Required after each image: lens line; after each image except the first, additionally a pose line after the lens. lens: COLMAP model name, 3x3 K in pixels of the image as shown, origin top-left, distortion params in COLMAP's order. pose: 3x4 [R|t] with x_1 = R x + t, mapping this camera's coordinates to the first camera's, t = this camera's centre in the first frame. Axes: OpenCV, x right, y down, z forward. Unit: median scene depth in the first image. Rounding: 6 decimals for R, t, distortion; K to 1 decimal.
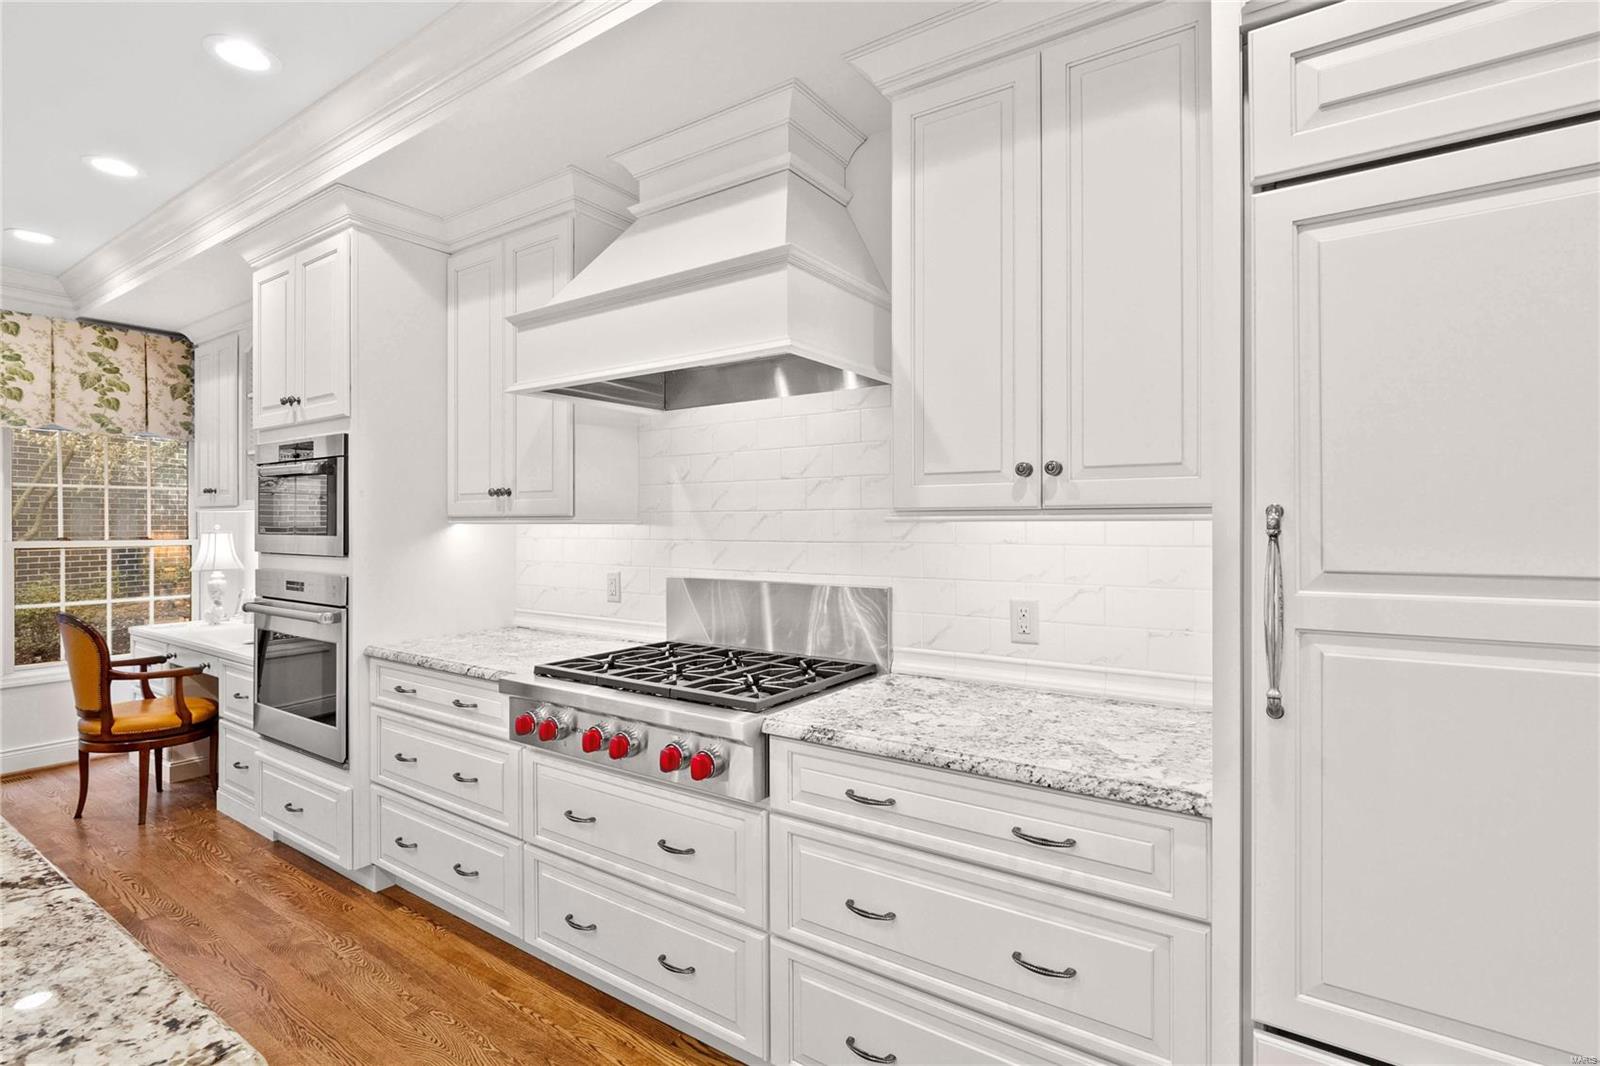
lens RADIAL K [[770.7, 0, 796.4], [0, 770.7, 522.7], [0, 0, 1]] dist [0.000046, 0.000857]
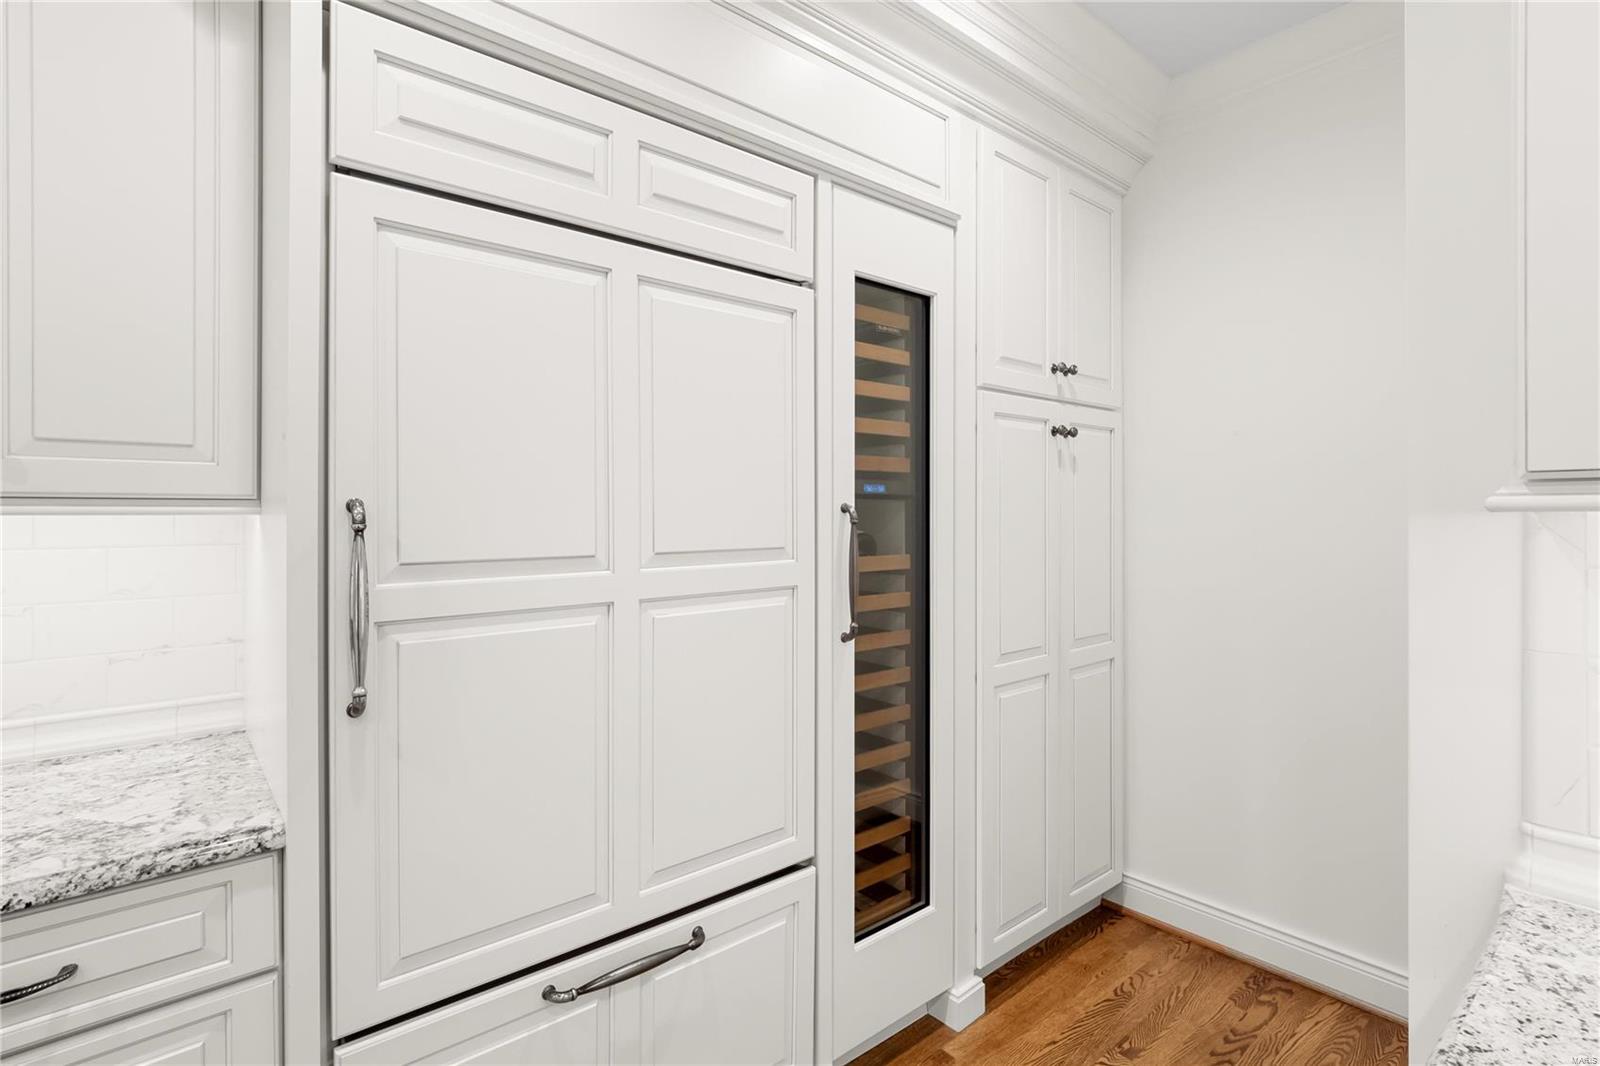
lens RADIAL K [[770.7, 0, 796.4], [0, 770.7, 522.7], [0, 0, 1]] dist [0.000046, 0.000857]
pose [[0.257484, -0.006023, 0.966264, -0.159916], [-0.000737, 0.999979, 0.006429, -0.000185], [-0.966282, -0.002368, 0.257474, 0.181399]]
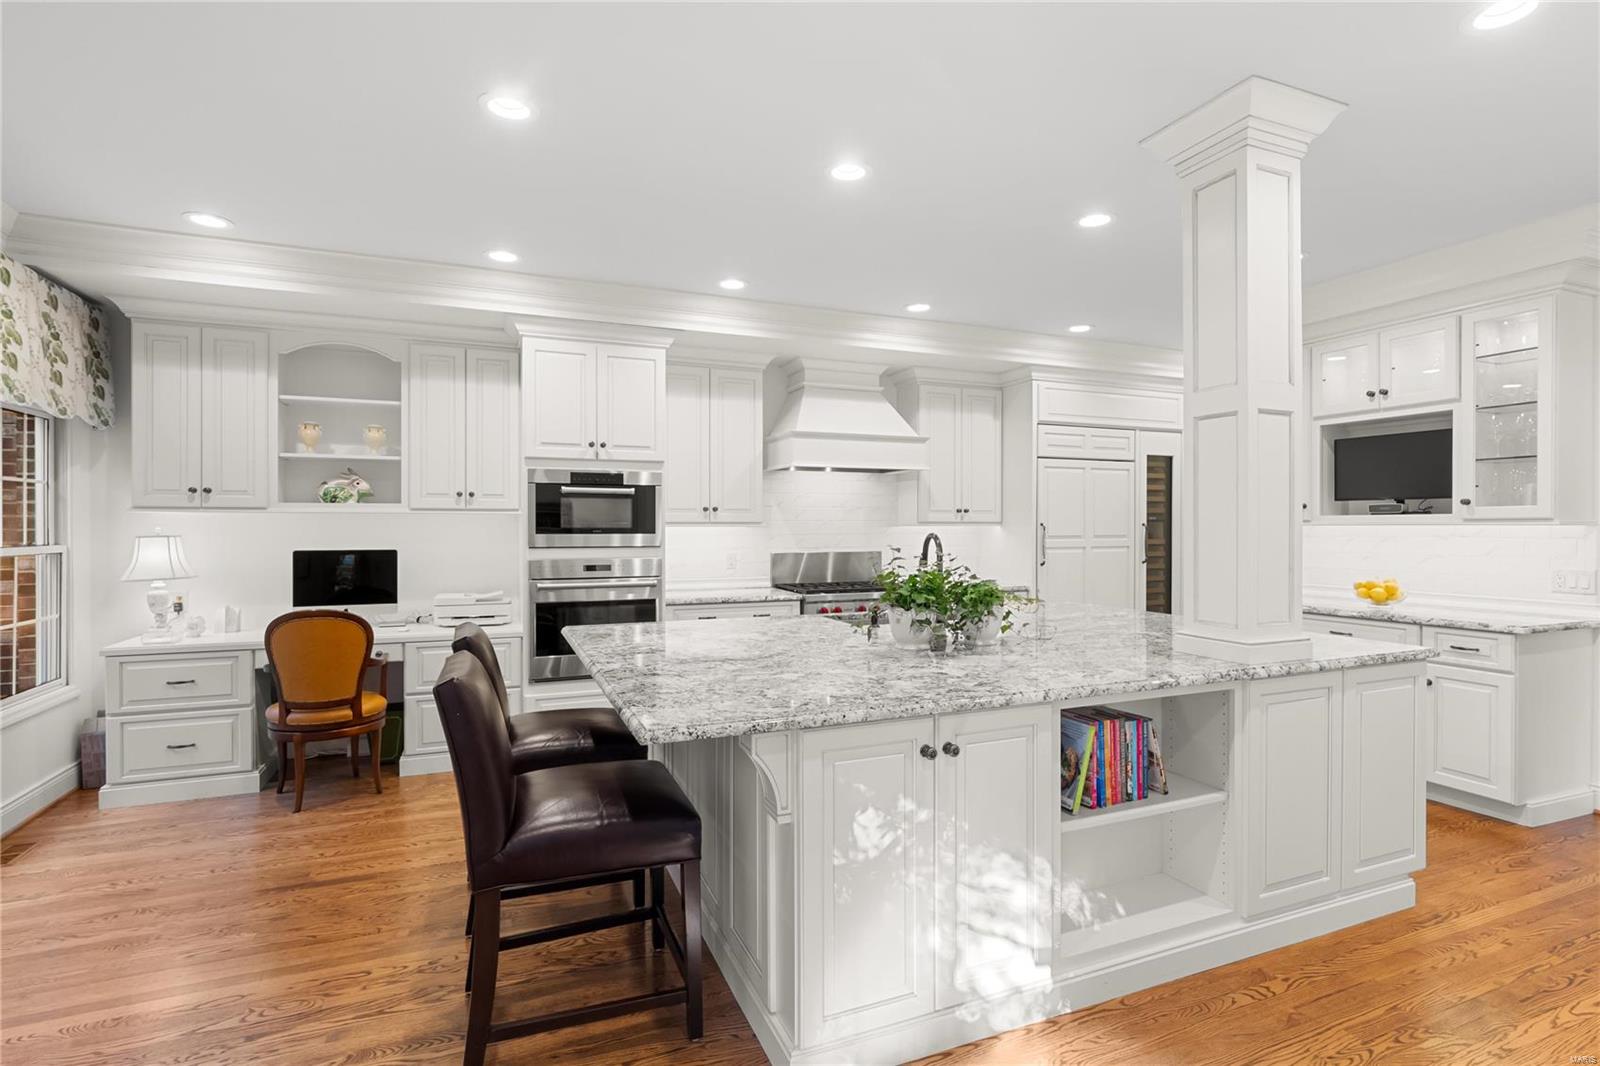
lens RADIAL K [[744.9, 0, 798.2], [0, 744.9, 524.3], [0, 0, 1]] dist [-0.000103, 0.000111]
pose [[0.547834, 0.001510, 0.836585, -3.690729], [-0.003412, 0.999994, 0.000429, -0.011247], [-0.836580, -0.003089, 0.547836, -0.265189]]
